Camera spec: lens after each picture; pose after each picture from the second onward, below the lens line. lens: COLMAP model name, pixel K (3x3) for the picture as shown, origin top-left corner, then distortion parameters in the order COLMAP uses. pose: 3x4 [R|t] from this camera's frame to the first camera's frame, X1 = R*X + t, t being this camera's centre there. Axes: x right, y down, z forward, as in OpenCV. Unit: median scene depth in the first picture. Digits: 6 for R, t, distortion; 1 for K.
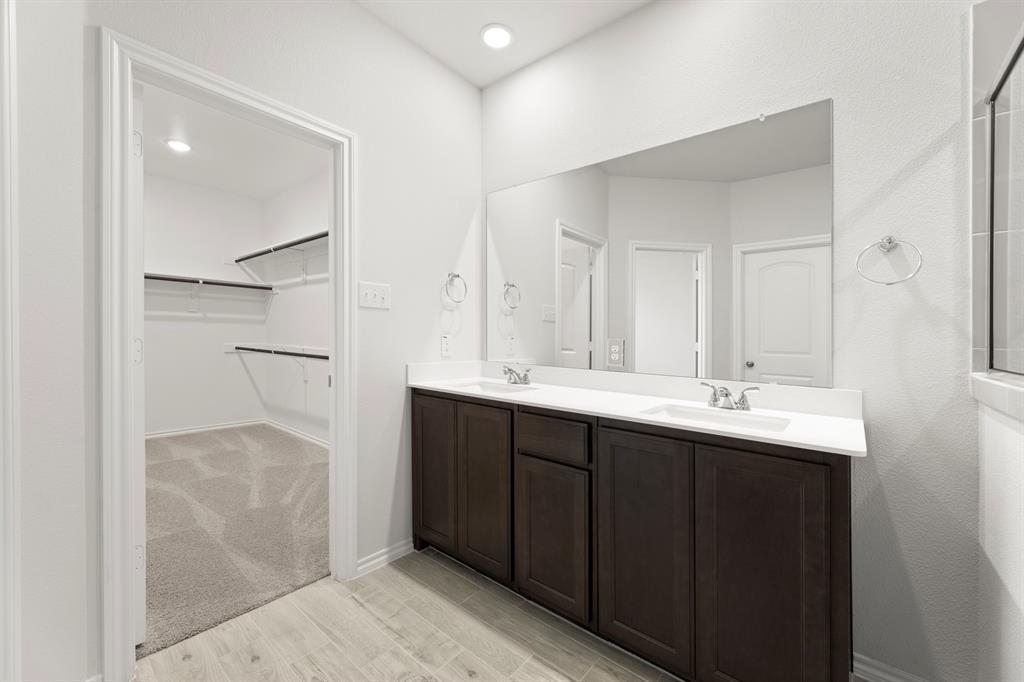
lens RADIAL K [[409.2, 0, 504.6], [0, 409.2, 350.3], [0, 0, 1]] dist [0.009769, -0.002807]
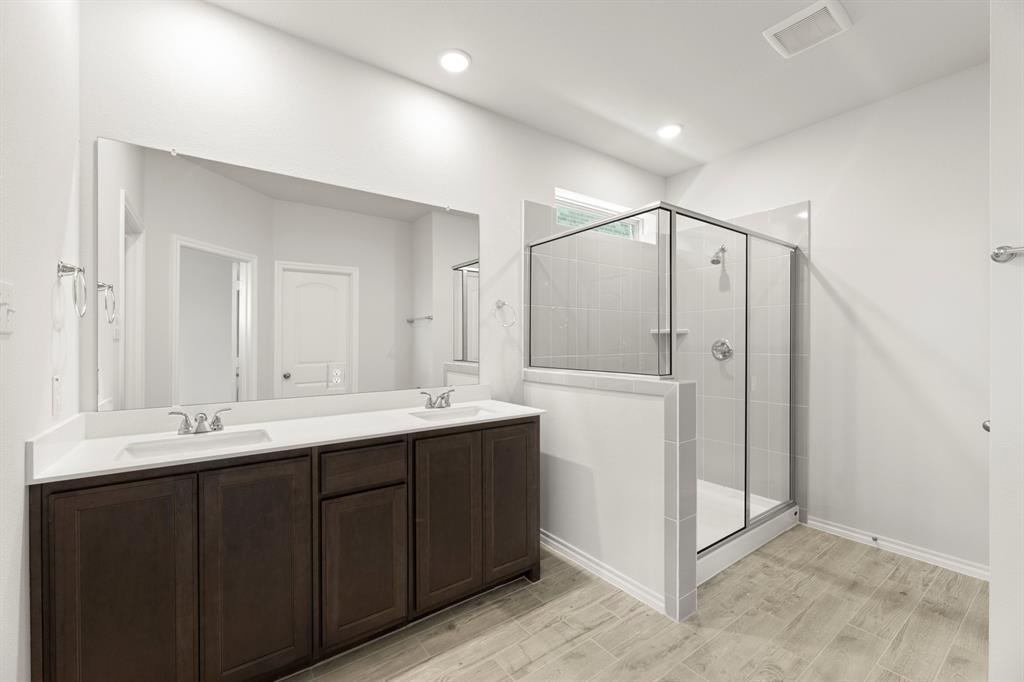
lens RADIAL K [[437.8, 0, 512.0], [0, 437.8, 341.0], [0, 0, 1]] dist [0.000305, 0.000038]
pose [[0.231203, -0.020838, 0.972682, -0.750044], [0.048450, 0.998777, 0.009881, -0.078365], [-0.971698, 0.044842, 0.231929, 0.361399]]
